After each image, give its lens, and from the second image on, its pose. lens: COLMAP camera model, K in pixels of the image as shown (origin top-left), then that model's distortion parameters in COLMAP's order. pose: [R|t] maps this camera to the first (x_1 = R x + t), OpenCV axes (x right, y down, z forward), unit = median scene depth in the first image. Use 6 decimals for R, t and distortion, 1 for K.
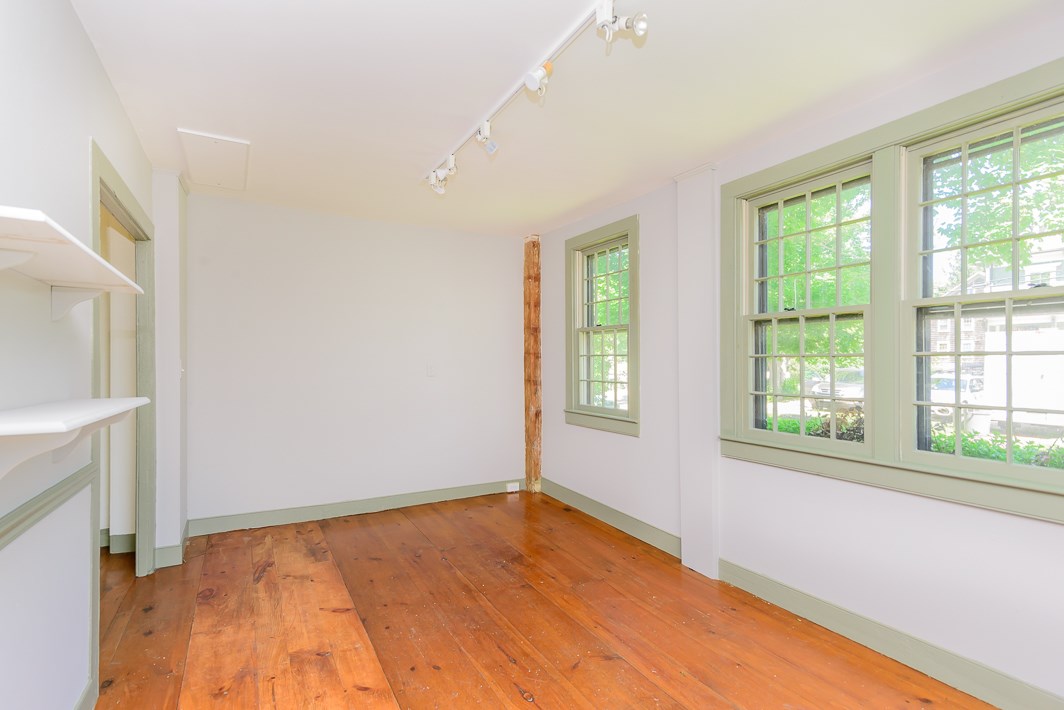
lens RADIAL K [[518.6, 0, 531.0], [0, 518.6, 356.0], [0, 0, 1]] dist [0.006783, 0.001218]
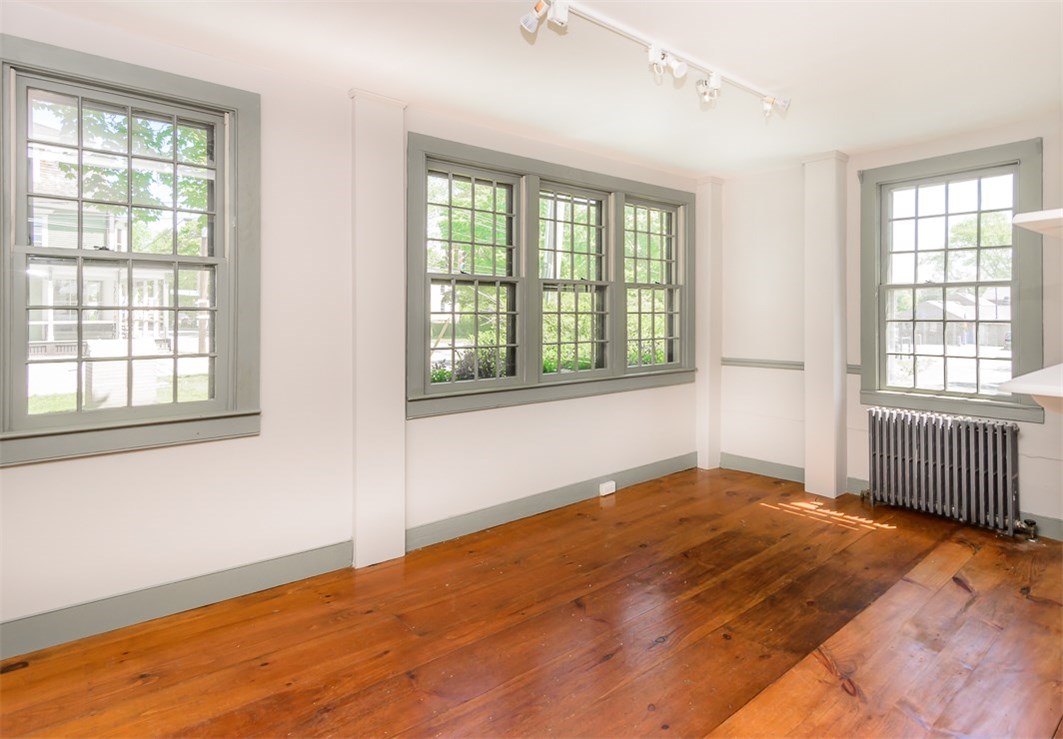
lens RADIAL K [[601.7, 0, 571.3], [0, 601.7, 305.8], [0, 0, 1]] dist [0.006101, -0.000911]
pose [[-0.224092, 0.009771, 0.974519, -0.870484], [-0.007302, 0.999905, -0.011704, -0.002919], [-0.974541, -0.009738, -0.224000, 1.093947]]
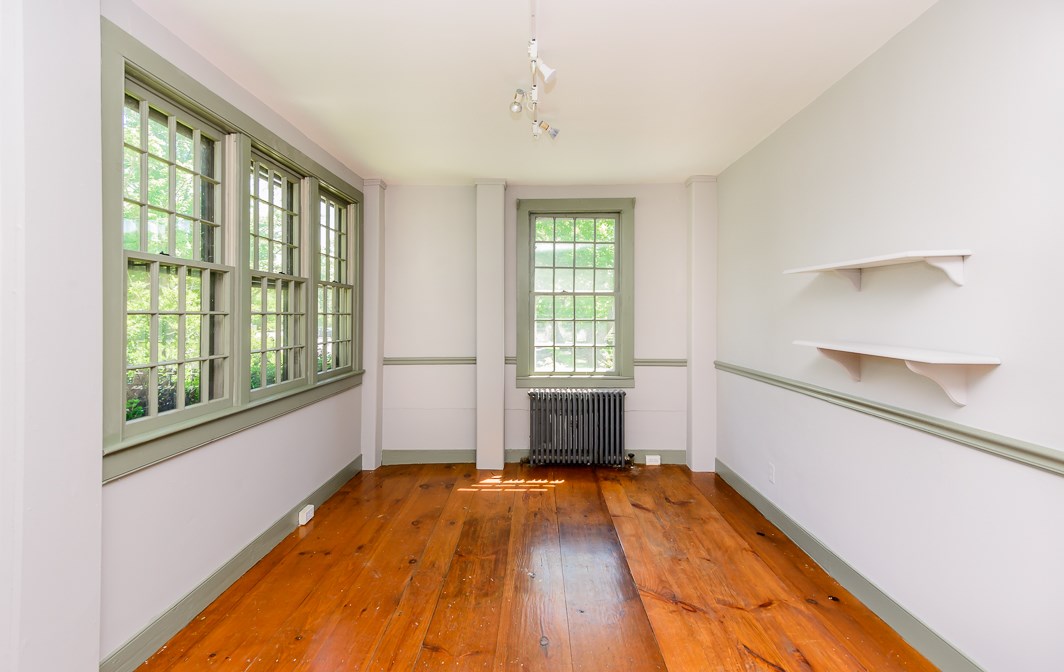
lens RADIAL K [[526.9, 0, 544.5], [0, 526.9, 311.9], [0, 0, 1]] dist [0.009889, -0.000526]
pose [[-0.871999, 0.000951, 0.489507, -0.399063], [-0.005435, 0.999918, -0.011624, 0.003124], [-0.489477, -0.012797, -0.871922, 1.452356]]
